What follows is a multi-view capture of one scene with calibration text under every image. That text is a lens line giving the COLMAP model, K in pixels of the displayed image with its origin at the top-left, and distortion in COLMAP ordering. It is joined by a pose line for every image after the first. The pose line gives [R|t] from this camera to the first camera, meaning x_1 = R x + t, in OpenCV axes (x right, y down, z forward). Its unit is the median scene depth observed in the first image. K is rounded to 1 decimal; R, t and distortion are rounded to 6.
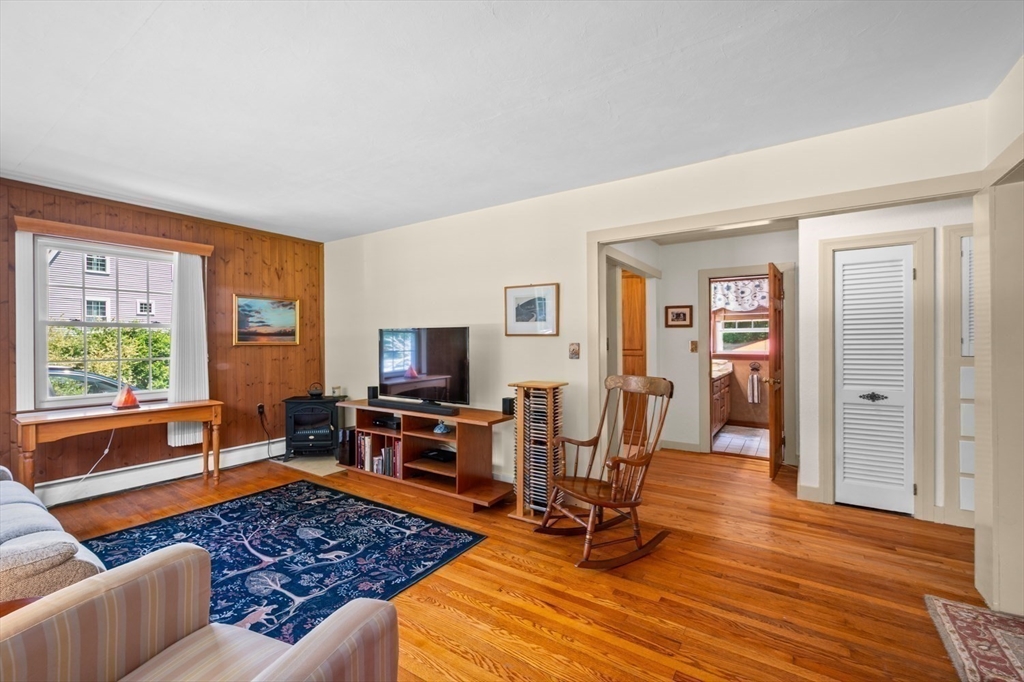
lens RADIAL K [[433.1, 0, 512.0], [0, 433.1, 340.8], [0, 0, 1]] dist [-0.002484, -0.000240]
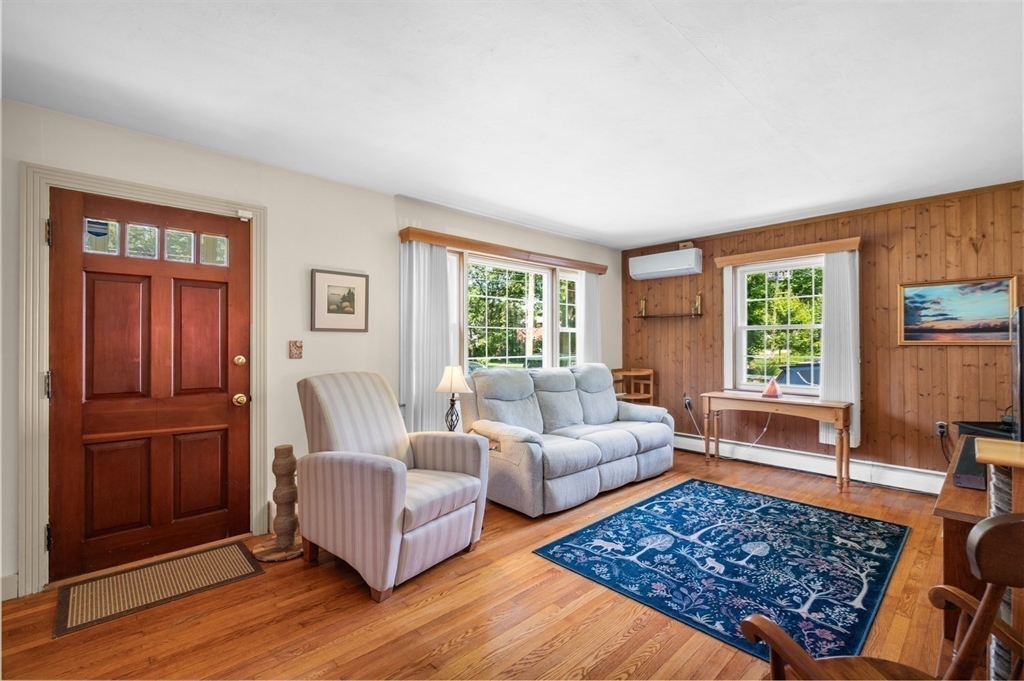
lens RADIAL K [[450.8, 0, 513.0], [0, 450.8, 342.0], [0, 0, 1]] dist [0.003436, 0.000502]
pose [[-0.229355, 0.000830, -0.973342, 0.536949], [0.005917, 0.999982, -0.000541, 0.000230], [0.973325, -0.005883, -0.229356, 0.652068]]
